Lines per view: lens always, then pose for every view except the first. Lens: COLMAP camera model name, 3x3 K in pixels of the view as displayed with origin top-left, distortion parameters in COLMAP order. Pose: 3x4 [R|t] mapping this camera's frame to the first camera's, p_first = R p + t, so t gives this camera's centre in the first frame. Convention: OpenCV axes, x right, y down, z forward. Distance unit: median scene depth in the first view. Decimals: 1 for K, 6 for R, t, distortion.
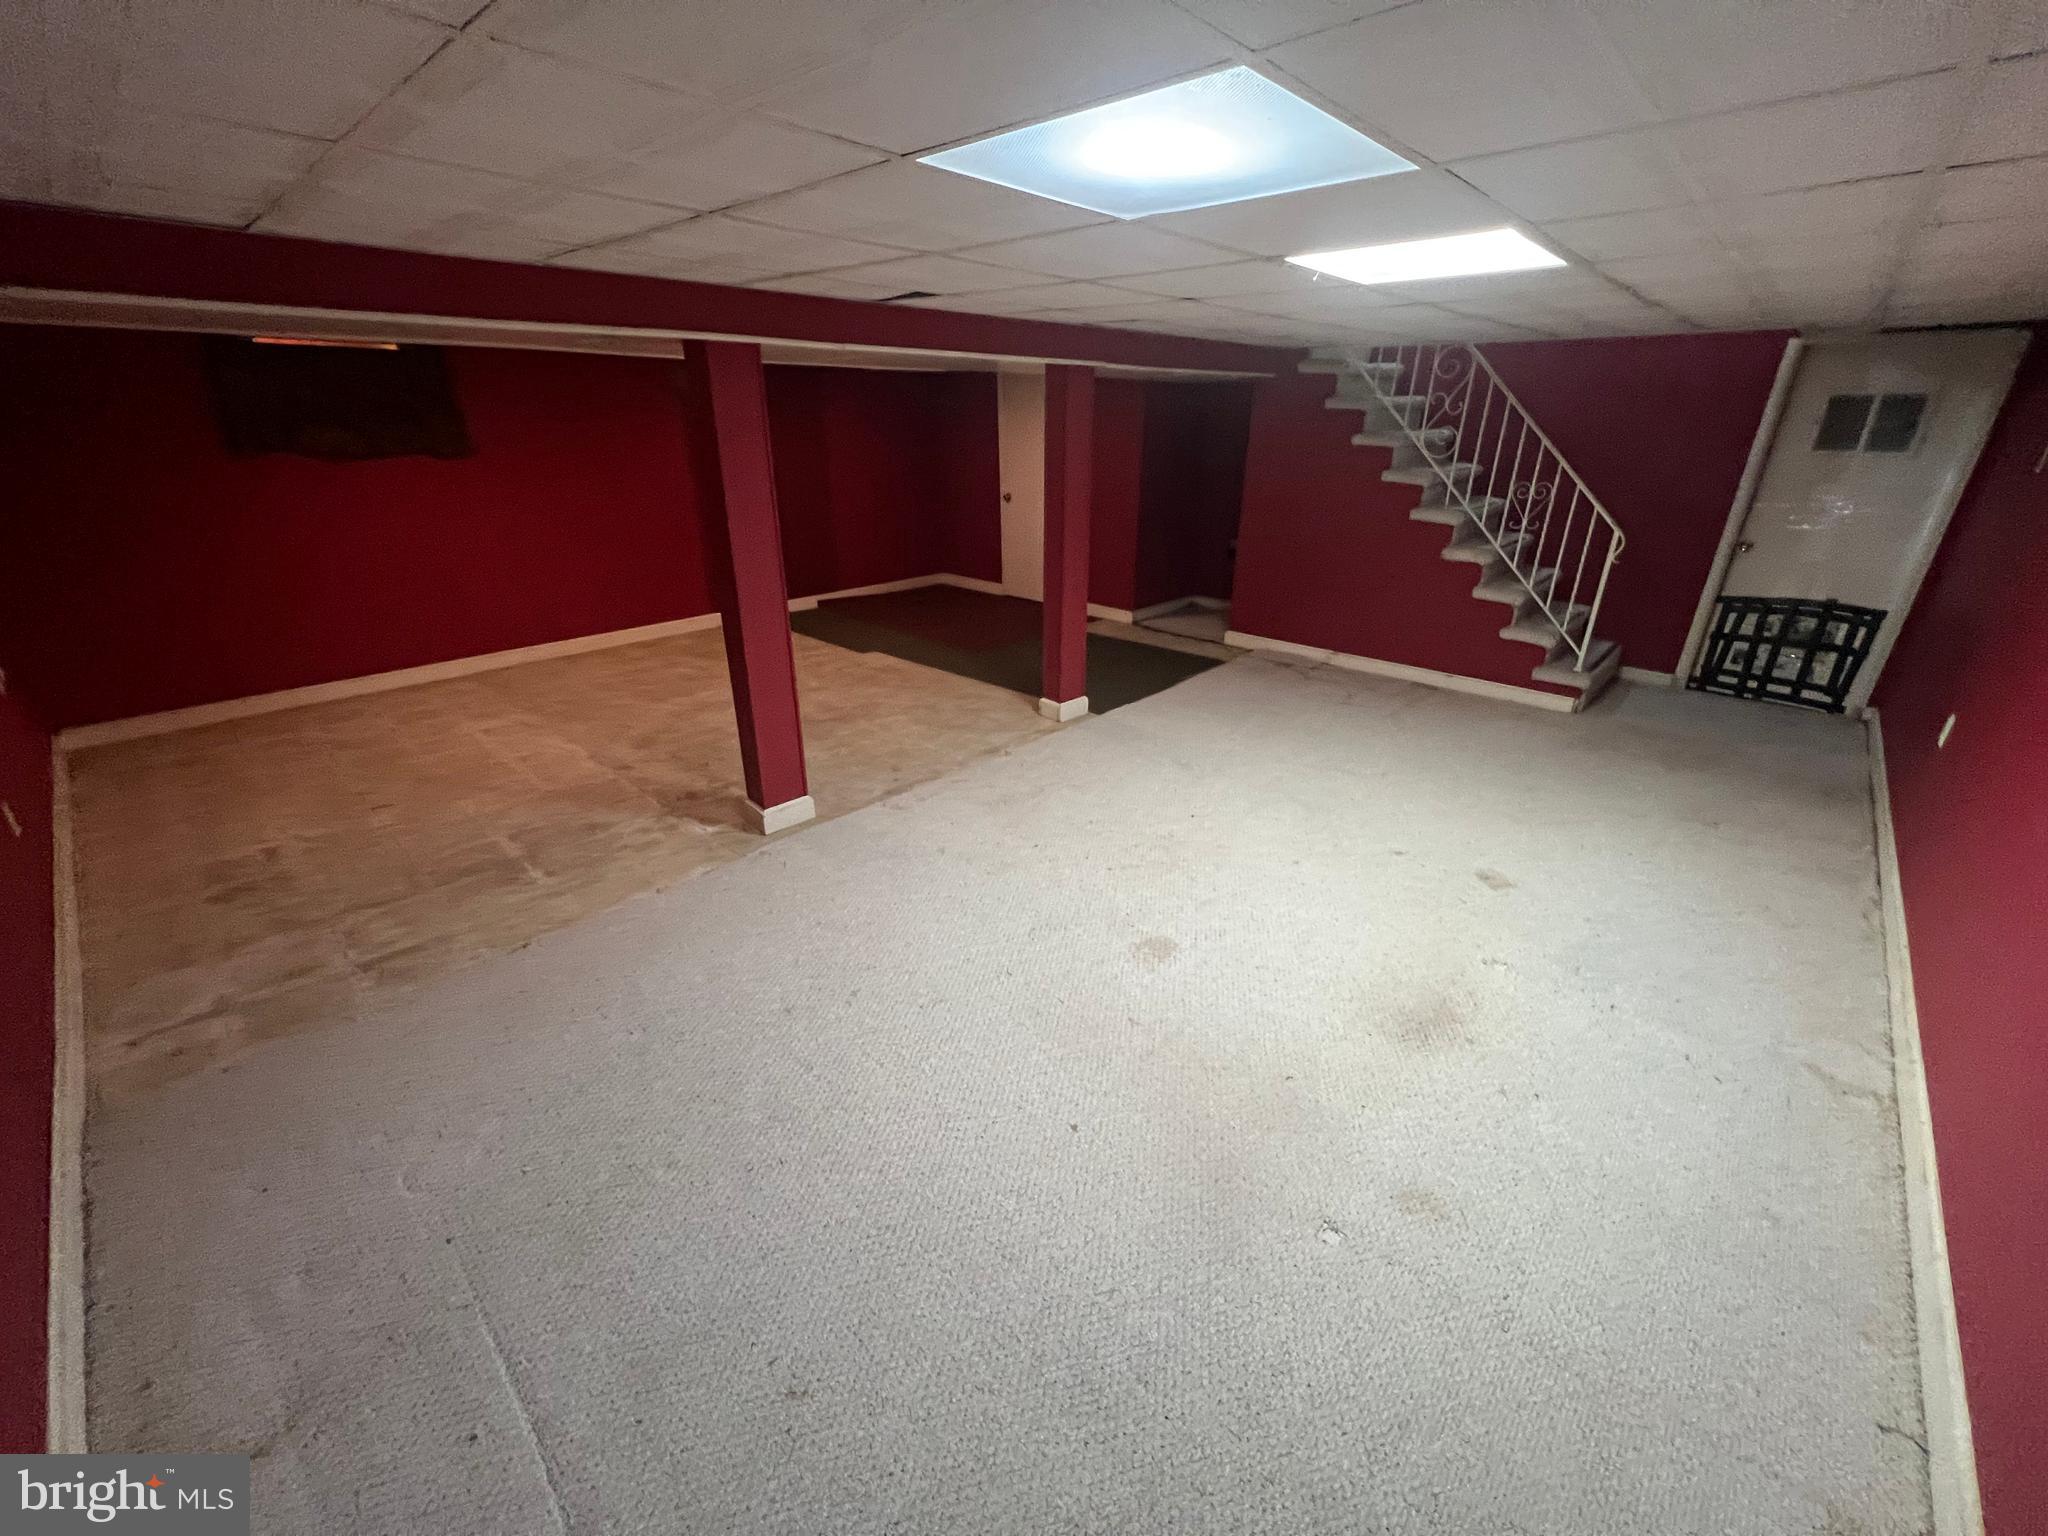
lens RADIAL K [[828.2, 0, 1010.5], [0, 828.2, 752.2], [0, 0, 1]] dist [-0.001276, 0.000971]
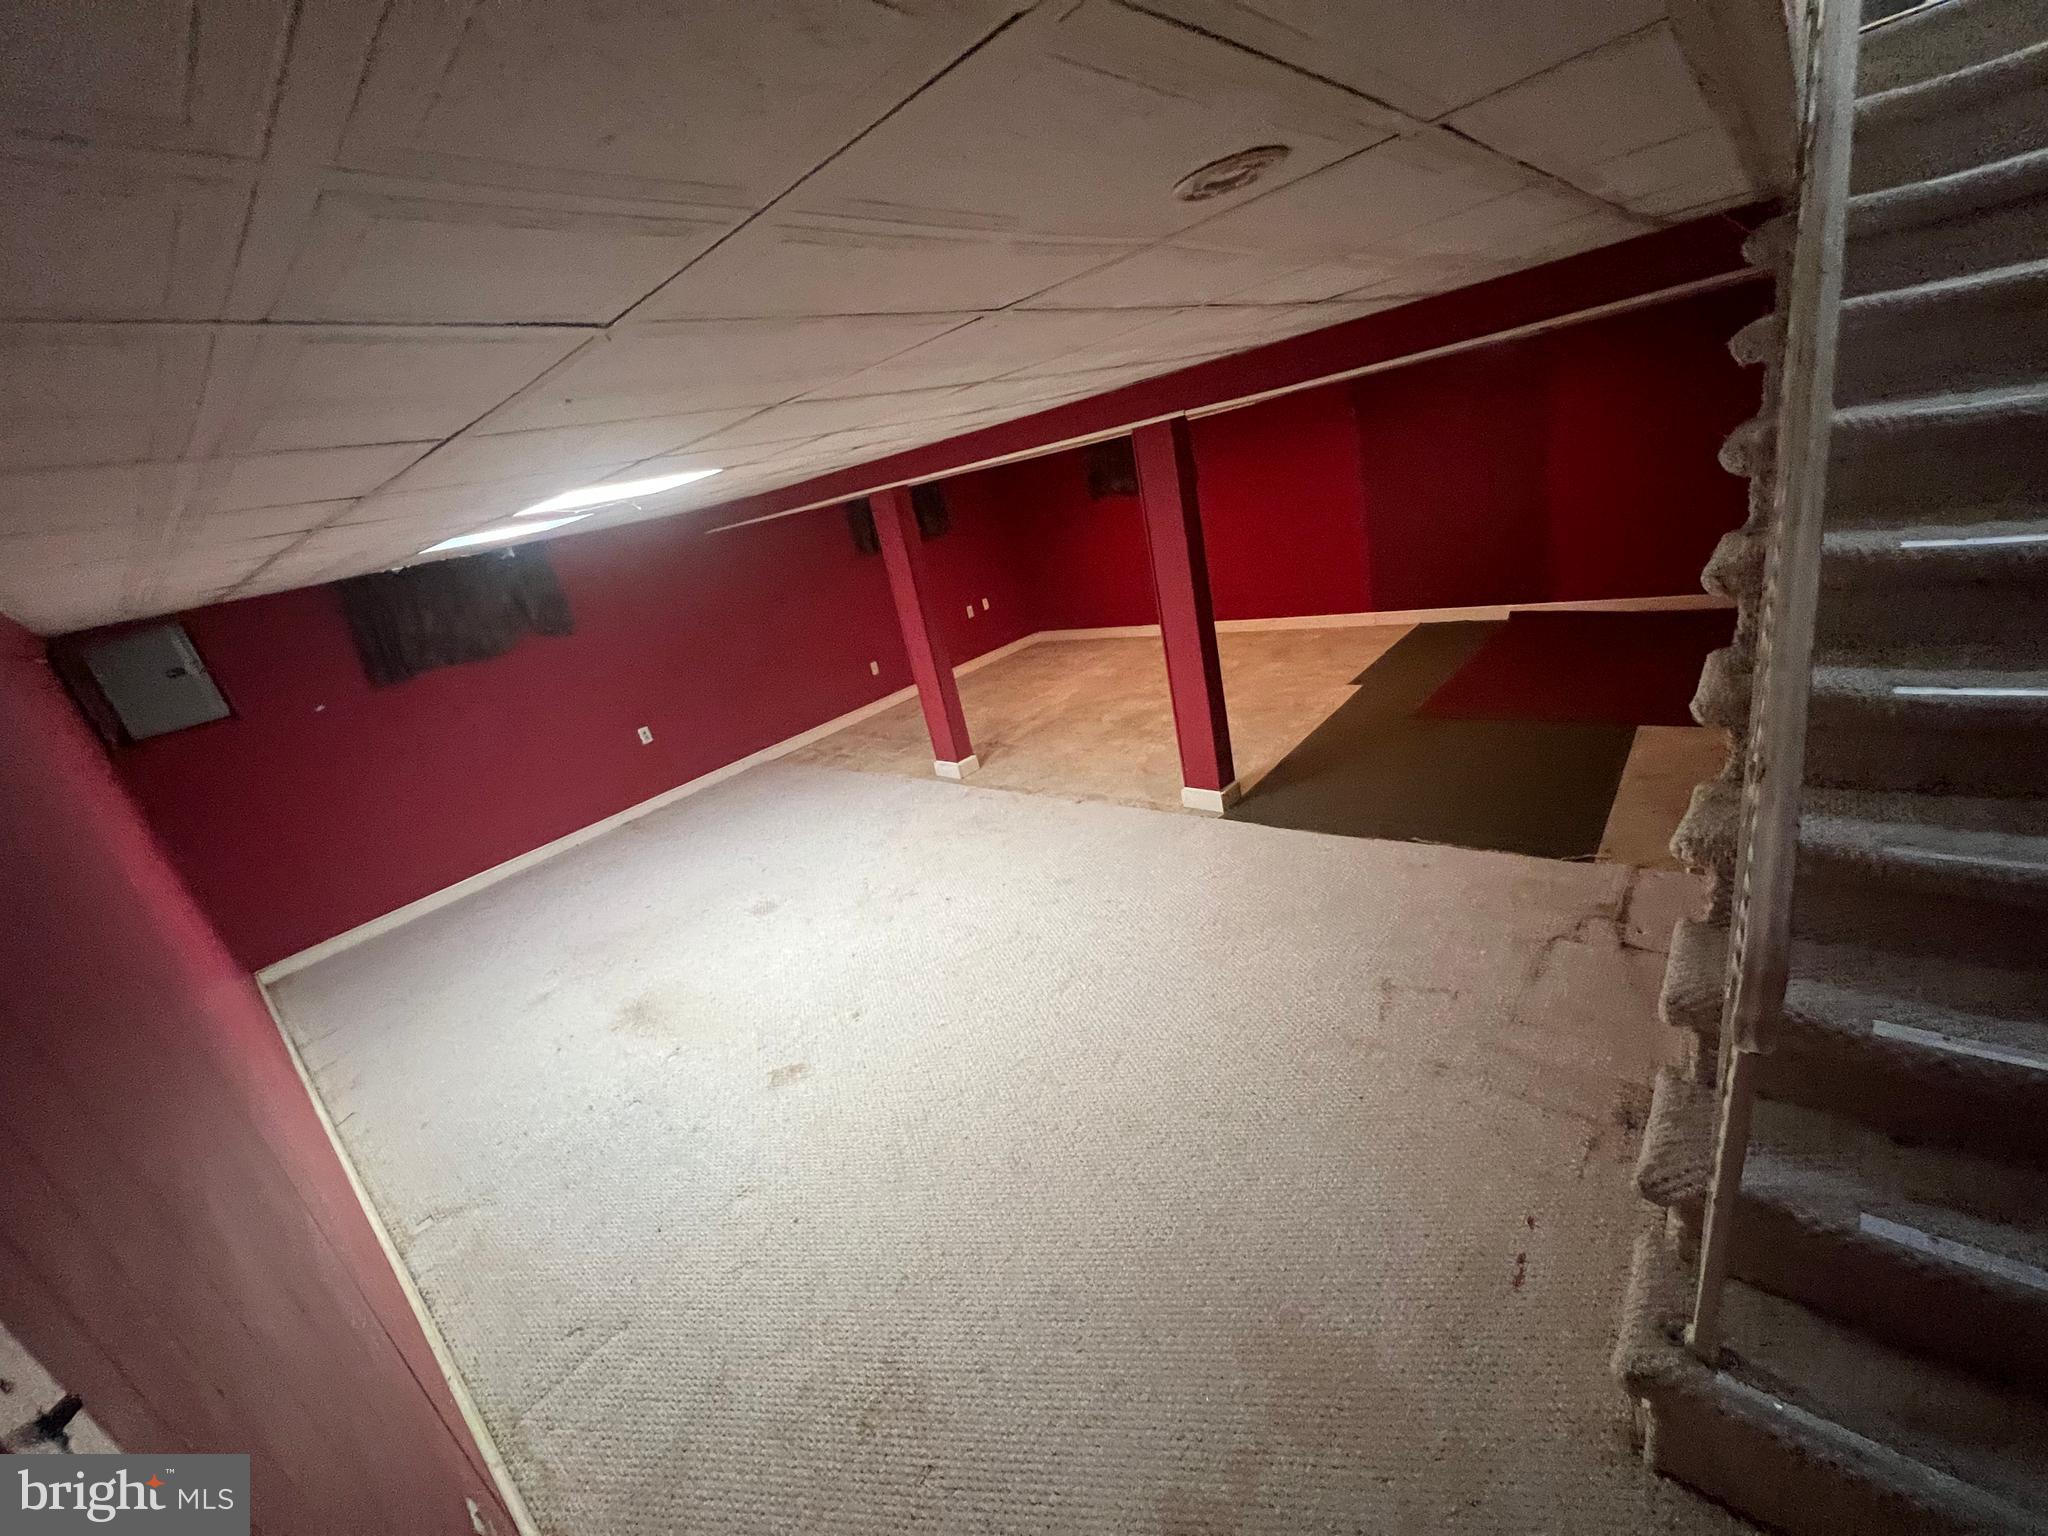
lens RADIAL K [[828.2, 0, 1037.6], [0, 828.2, 766.0], [0, 0, 1]] dist [-0.001276, 0.000971]
pose [[0.039540, 0.323216, -0.945499, 1.174489], [-0.177605, 0.933445, 0.311668, -0.433932], [0.983307, 0.155602, 0.094313, 0.986783]]
